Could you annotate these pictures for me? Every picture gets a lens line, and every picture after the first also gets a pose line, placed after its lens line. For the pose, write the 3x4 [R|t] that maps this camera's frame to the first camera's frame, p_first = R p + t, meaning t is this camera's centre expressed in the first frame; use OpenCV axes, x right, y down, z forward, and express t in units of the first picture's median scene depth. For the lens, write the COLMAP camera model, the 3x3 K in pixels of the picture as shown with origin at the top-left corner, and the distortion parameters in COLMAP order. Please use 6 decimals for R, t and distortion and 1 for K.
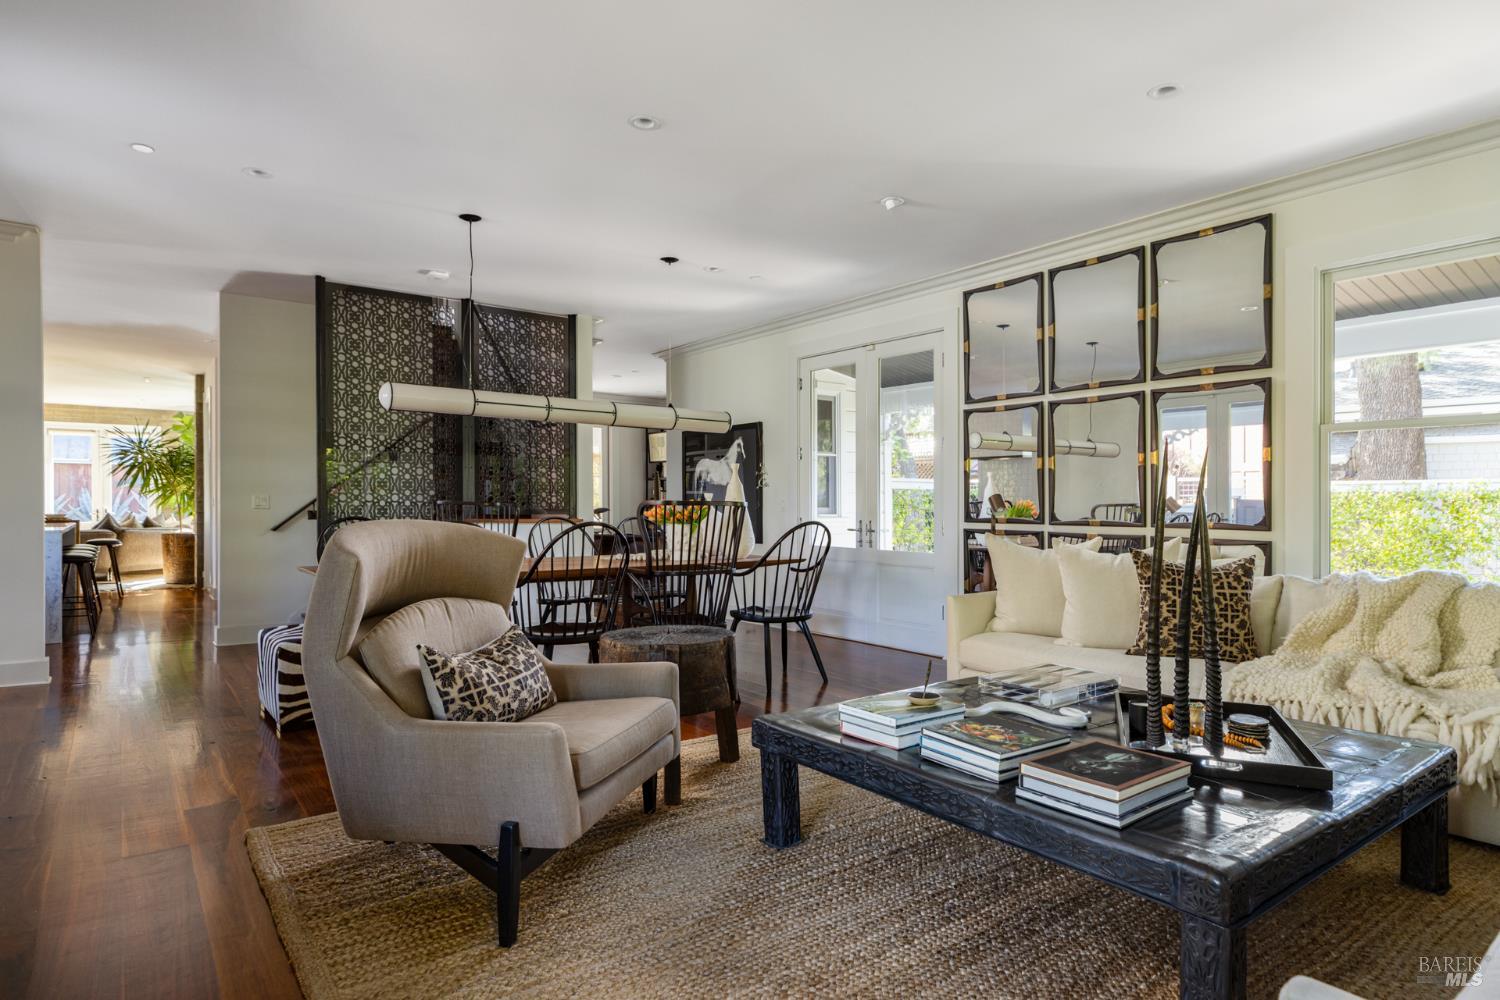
lens RADIAL K [[839.3, 0, 750.0], [0, 839.3, 500.0], [0, 0, 1]] dist [0.000985, -0.000502]
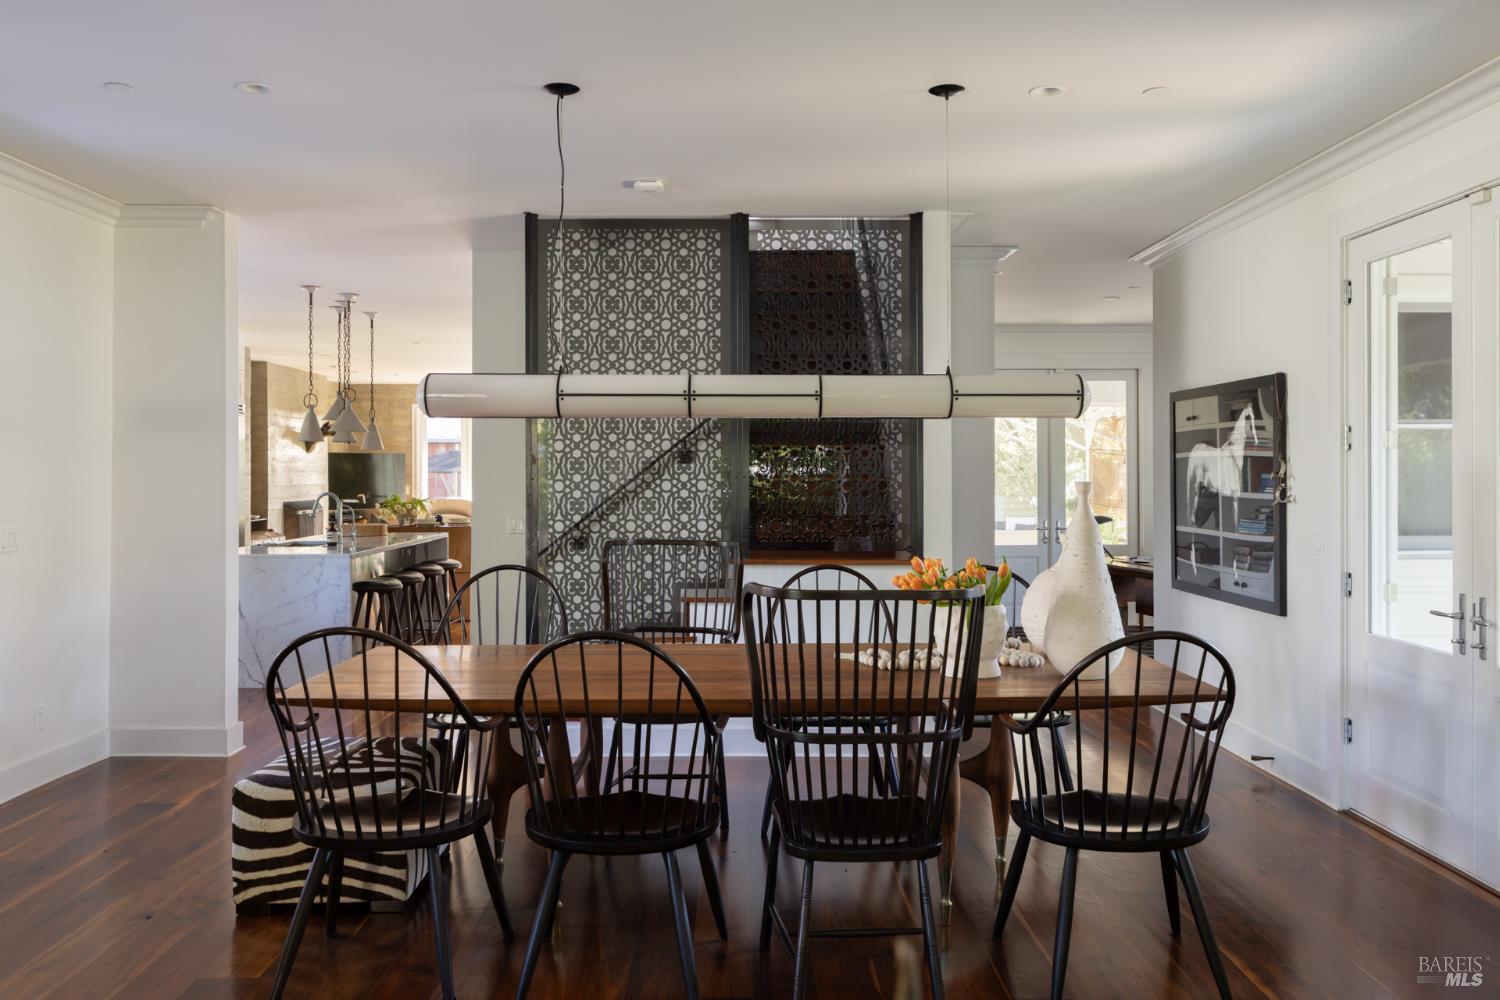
lens RADIAL K [[1148.3, 0, 749.5], [0, 1148.3, 462.5], [0, 0, 1]] dist [-0.005621, -0.002042]
pose [[0.805594, -0.010923, -0.592367, 0.211012], [0.009683, 0.999939, -0.005270, -0.050560], [0.592388, -0.001490, 0.805651, 0.336594]]
